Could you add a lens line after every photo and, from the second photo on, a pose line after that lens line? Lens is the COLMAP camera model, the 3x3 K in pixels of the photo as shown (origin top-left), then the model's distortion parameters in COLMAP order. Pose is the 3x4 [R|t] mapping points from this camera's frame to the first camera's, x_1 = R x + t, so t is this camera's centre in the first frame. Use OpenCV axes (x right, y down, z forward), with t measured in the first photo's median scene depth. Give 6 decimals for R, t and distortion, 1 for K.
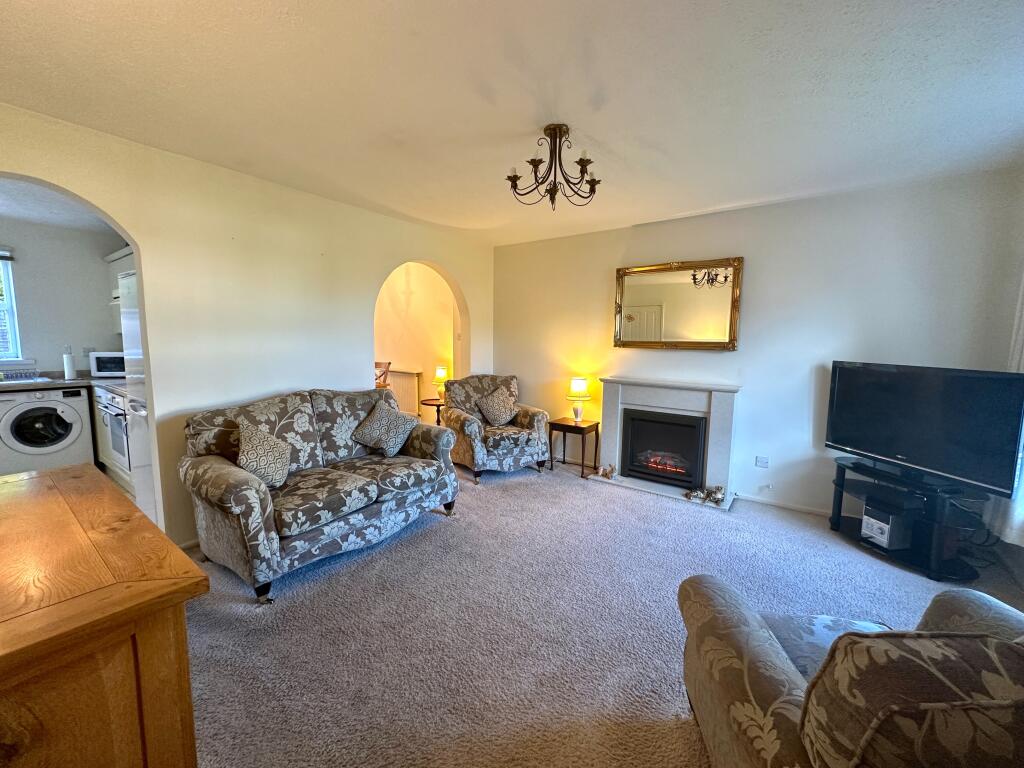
lens RADIAL K [[413.8, 0, 512.0], [0, 413.8, 384.0], [0, 0, 1]] dist [-0.000282, -0.000095]
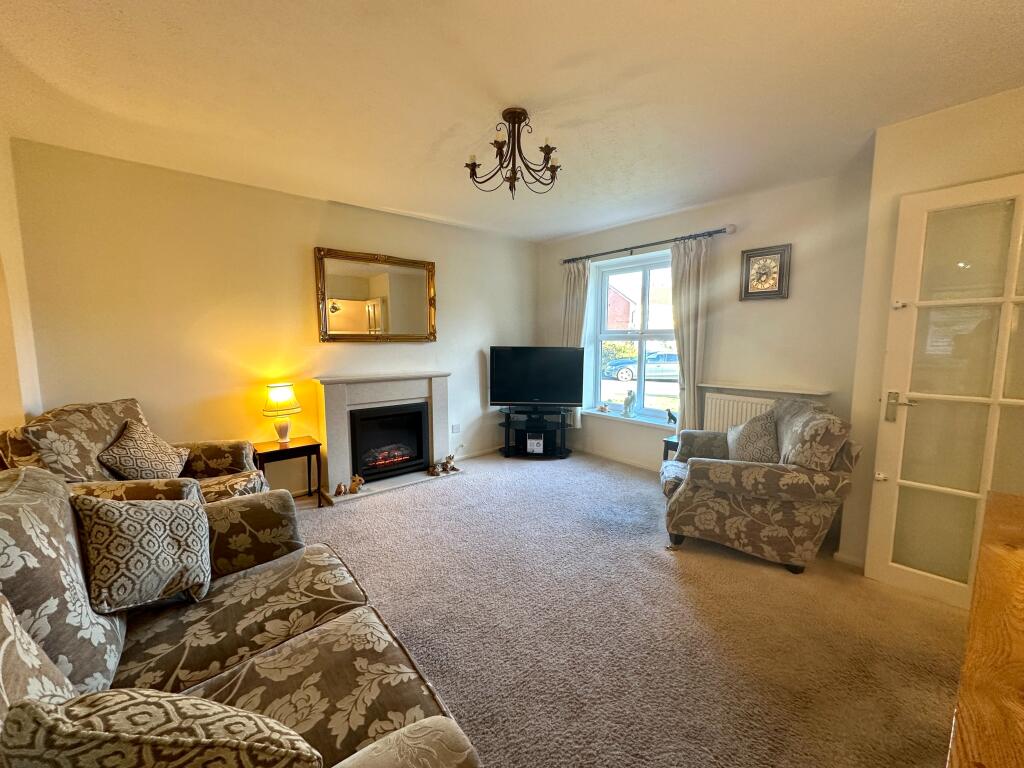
lens RADIAL K [[413.8, 0, 512.0], [0, 413.8, 384.0], [0, 0, 1]] dist [-0.000282, -0.000095]
pose [[0.231438, -0.118157, 0.965648, -0.623752], [0.110942, 0.989327, 0.094465, -0.053454], [-0.966503, 0.085268, 0.242077, 0.564710]]
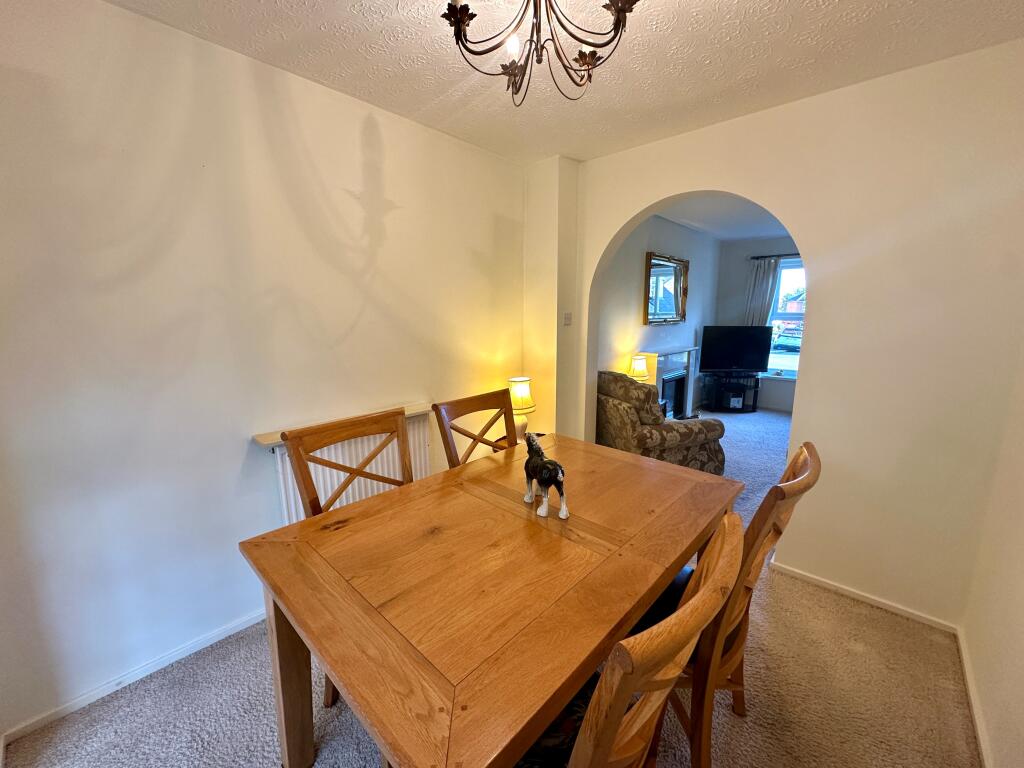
lens RADIAL K [[413.8, 0, 512.0], [0, 413.8, 384.0], [0, 0, 1]] dist [-0.000282, -0.000095]
pose [[0.120757, -0.171686, 0.977723, -1.165241], [0.120960, 0.980136, 0.157170, -0.192727], [-0.985285, 0.099286, 0.139126, 1.572495]]
